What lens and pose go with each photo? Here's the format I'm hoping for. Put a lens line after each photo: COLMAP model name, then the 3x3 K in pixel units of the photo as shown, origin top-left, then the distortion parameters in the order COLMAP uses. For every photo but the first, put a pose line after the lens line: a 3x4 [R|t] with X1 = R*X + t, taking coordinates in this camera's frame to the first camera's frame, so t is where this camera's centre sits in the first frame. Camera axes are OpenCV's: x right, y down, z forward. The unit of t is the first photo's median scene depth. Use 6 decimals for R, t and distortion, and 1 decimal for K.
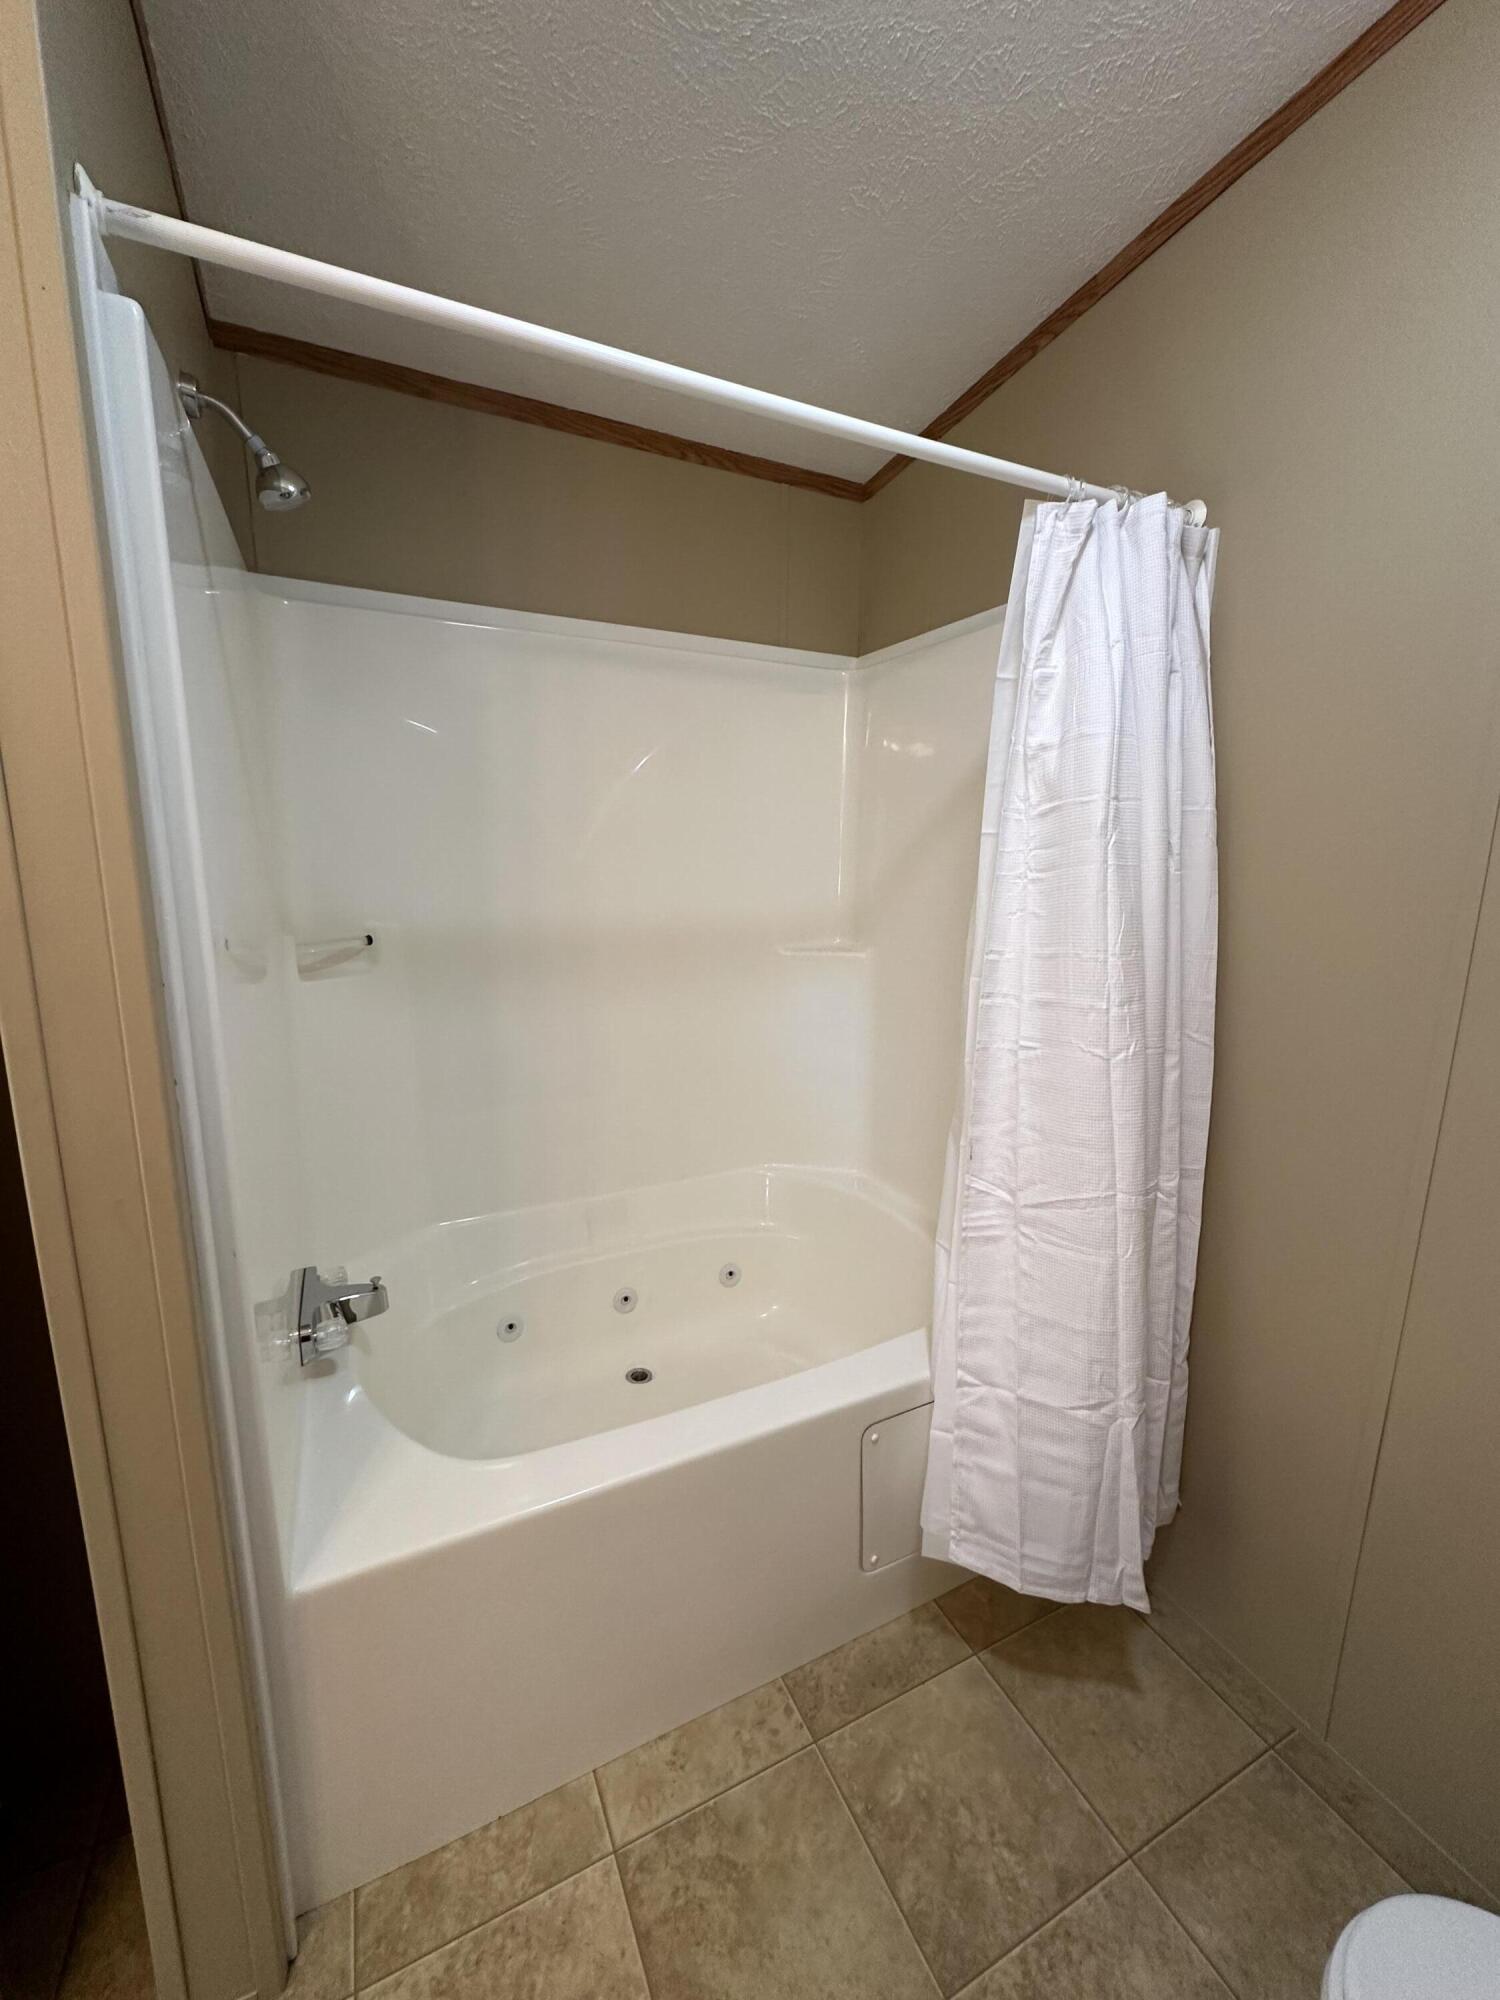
lens RADIAL K [[795.3, 0, 754.3], [0, 795.3, 1000.9], [0, 0, 1]] dist [-0.004267, 0.001239]
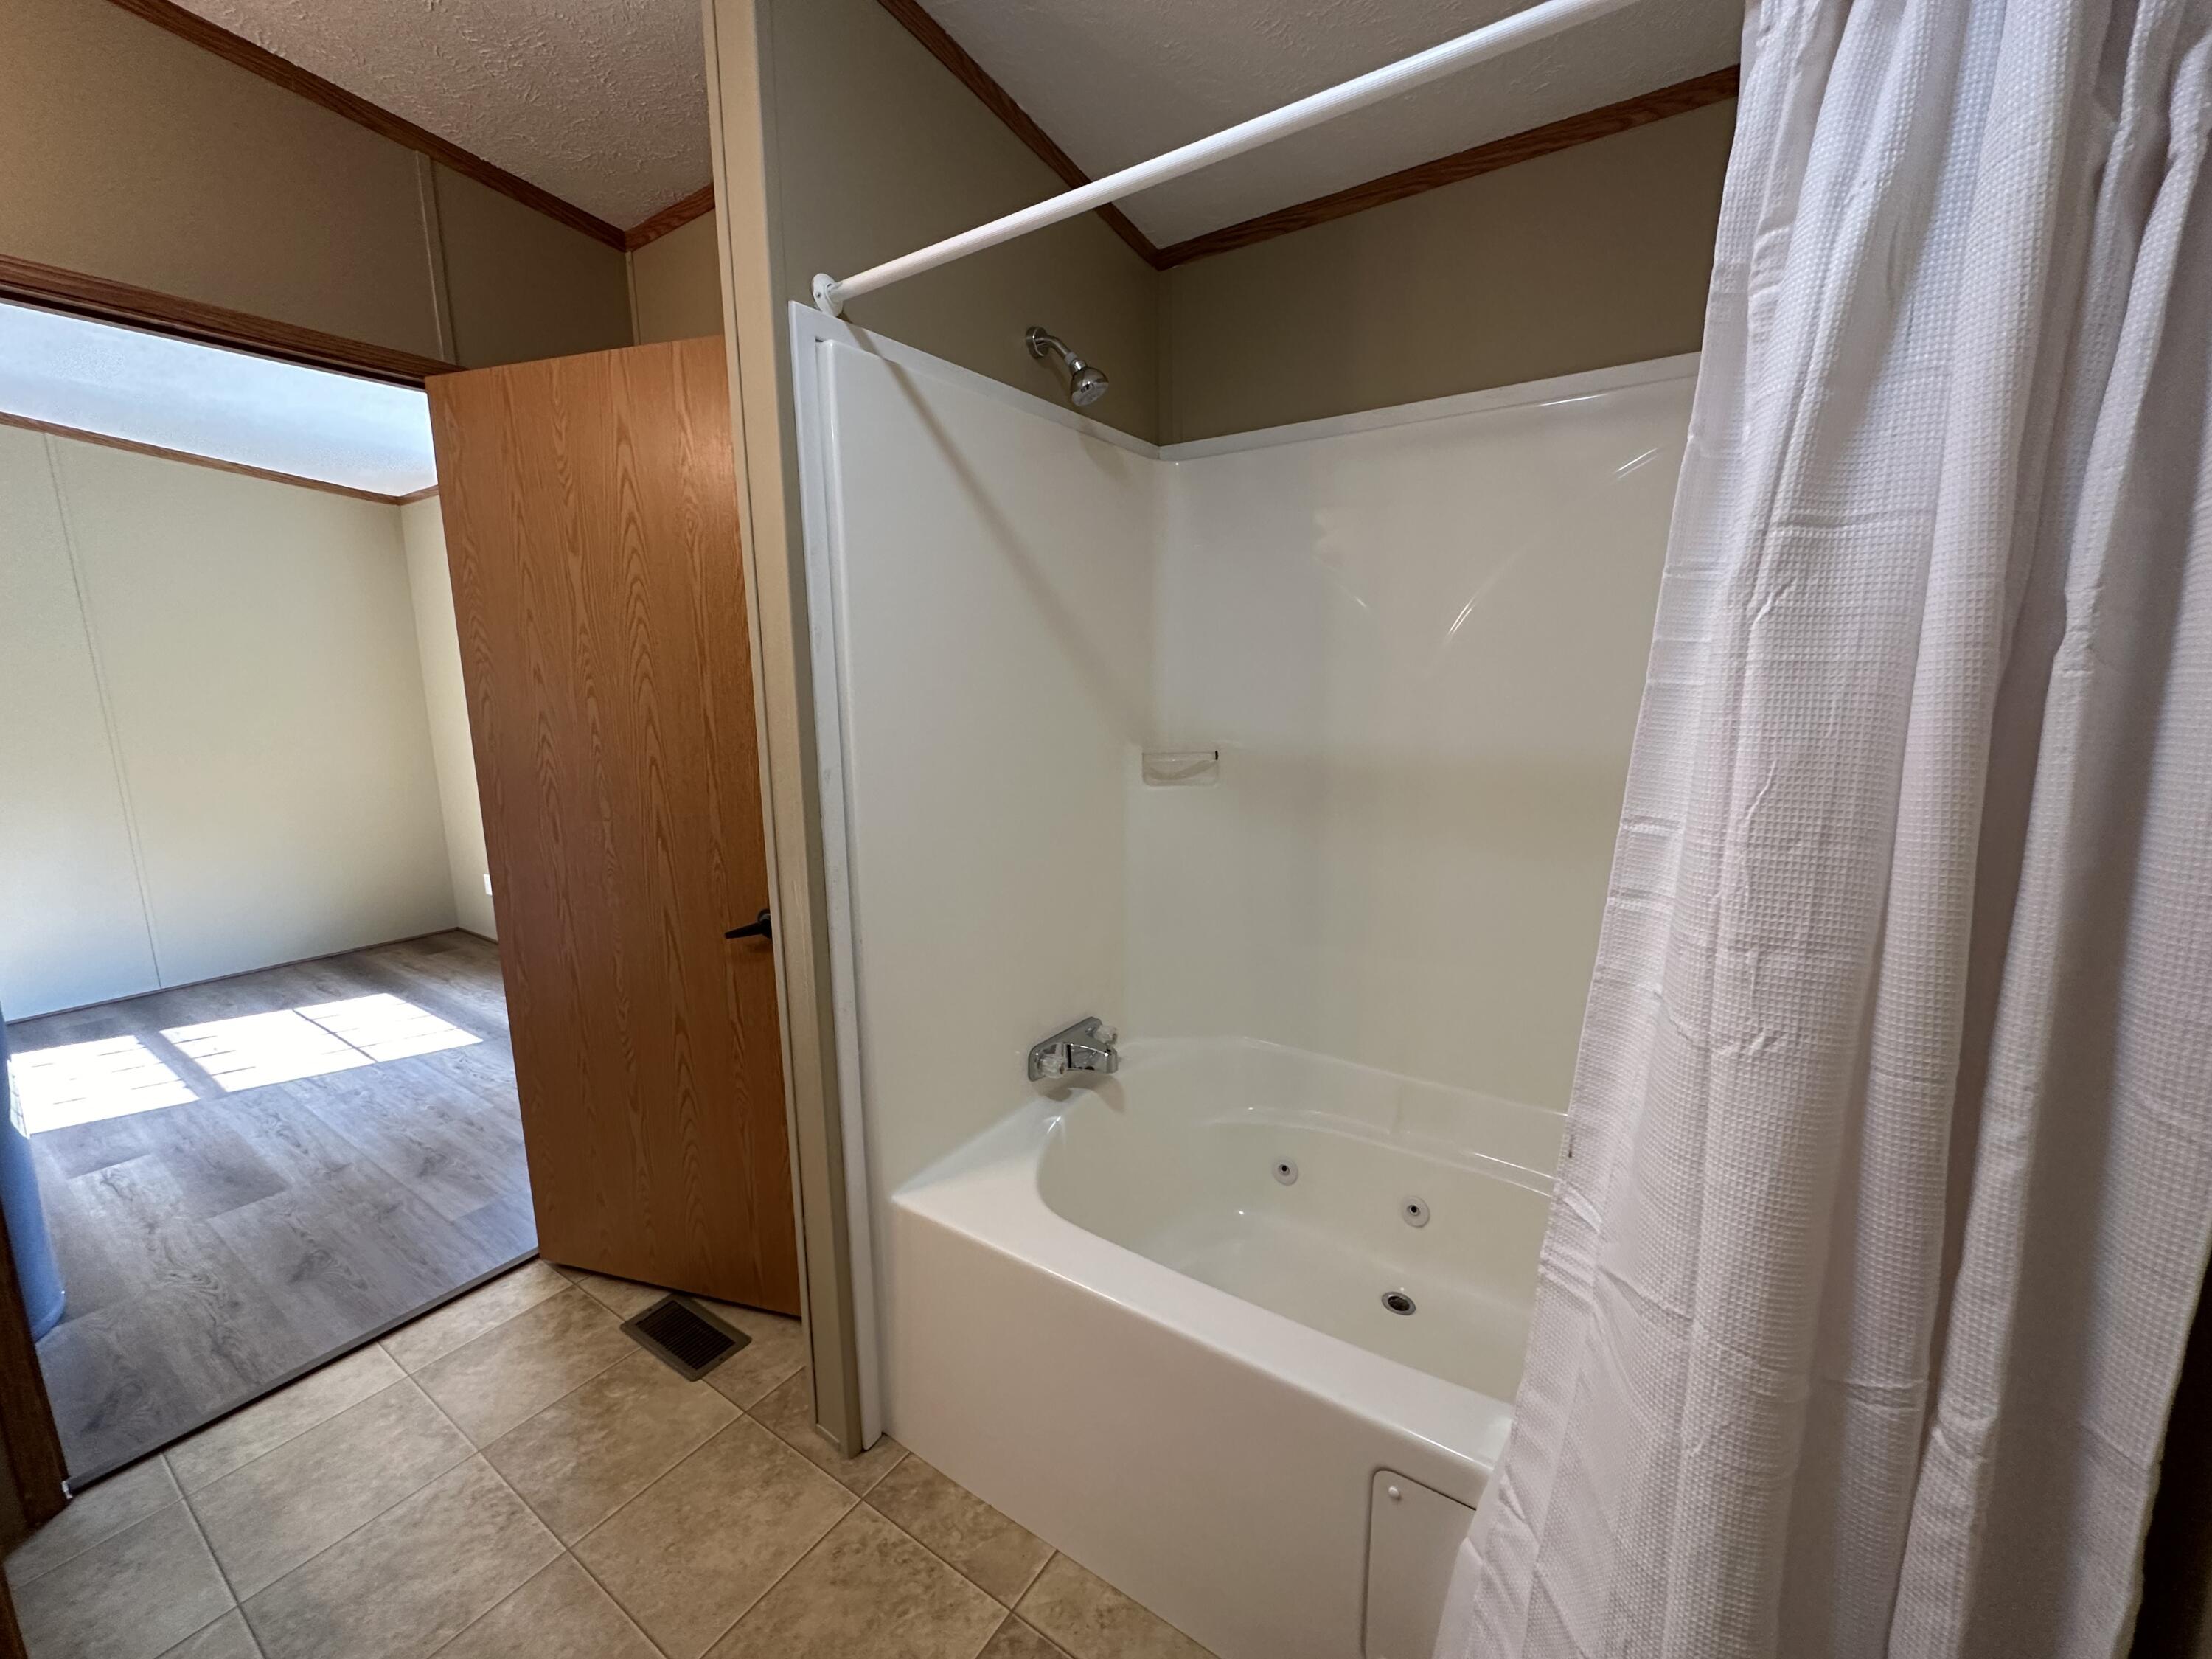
lens RADIAL K [[879.7, 0, 1107.4], [0, 879.7, 825.7], [0, 0, 1]] dist [-0.004267, 0.001239]
pose [[0.497981, 0.121861, -0.858583, 0.719300], [-0.142640, 0.988102, 0.057512, -0.043563], [0.855377, 0.093829, 0.509438, 0.391510]]
